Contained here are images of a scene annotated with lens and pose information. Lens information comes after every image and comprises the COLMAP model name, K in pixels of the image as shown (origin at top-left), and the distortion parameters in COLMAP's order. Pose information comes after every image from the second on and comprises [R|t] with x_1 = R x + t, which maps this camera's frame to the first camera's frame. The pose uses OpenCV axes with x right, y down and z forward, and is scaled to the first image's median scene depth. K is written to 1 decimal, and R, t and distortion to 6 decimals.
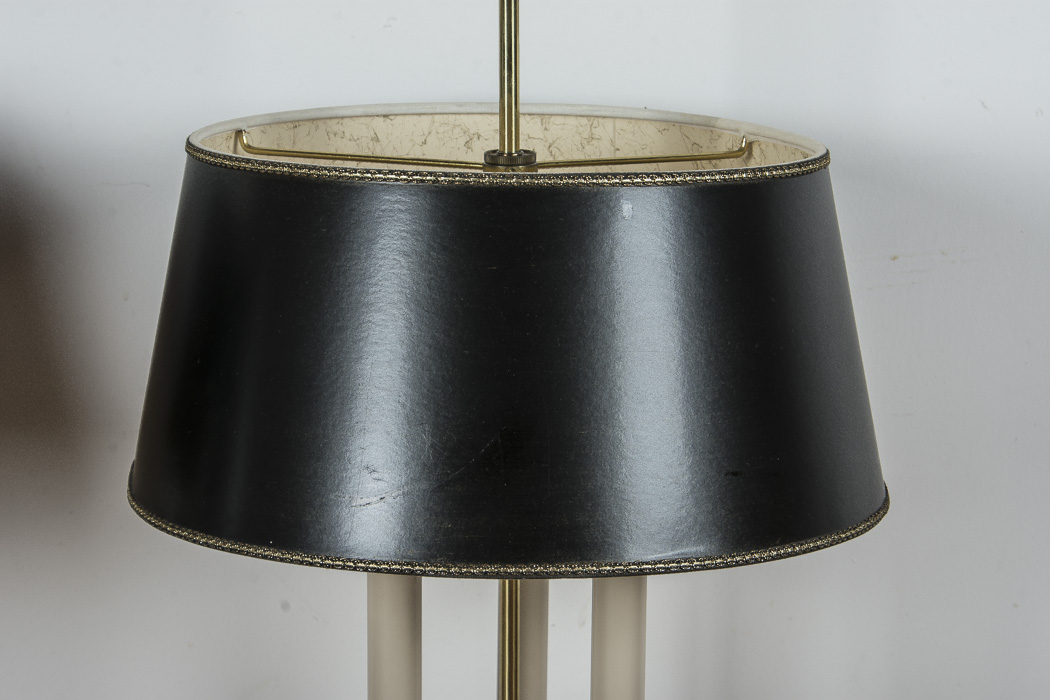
lens RADIAL K [[2784.4, 0, 516.9], [0, 2784.4, 380.8], [0, 0, 1]] dist [0.281534, 0.000000]
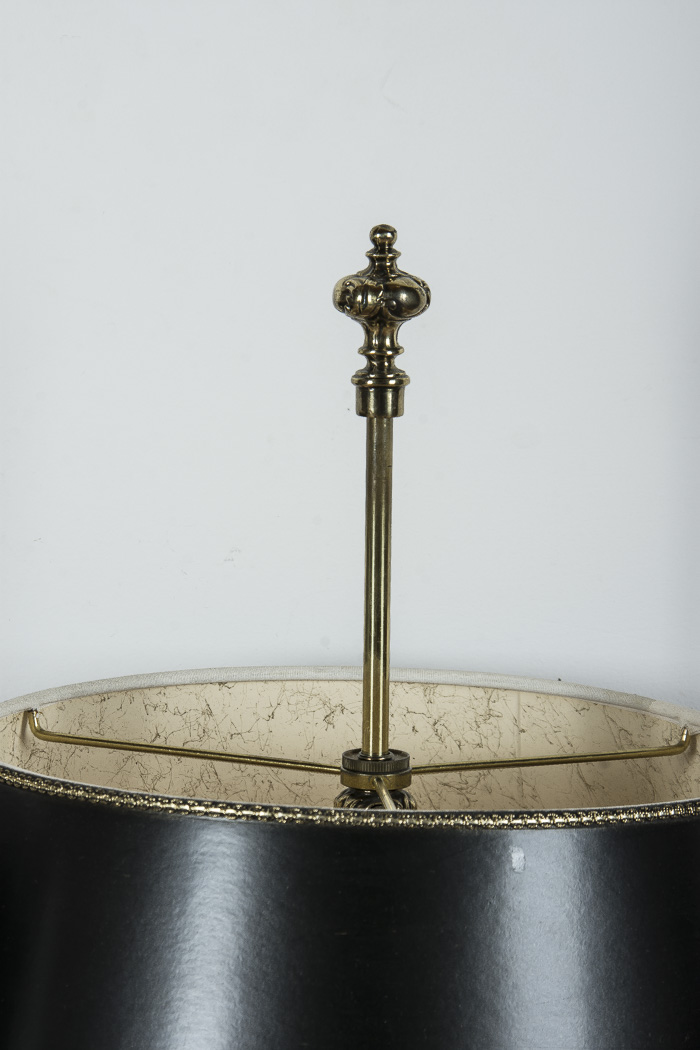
lens RADIAL K [[3860.5, 0, 371.5], [0, 3860.5, 546.4], [0, 0, 1]] dist [0.516205, 0.000000]
pose [[0.999557, 0.020595, -0.021494, 0.019651], [-0.022094, 0.997162, -0.071969, -0.067464], [0.019951, 0.072412, 0.997175, -0.078558]]
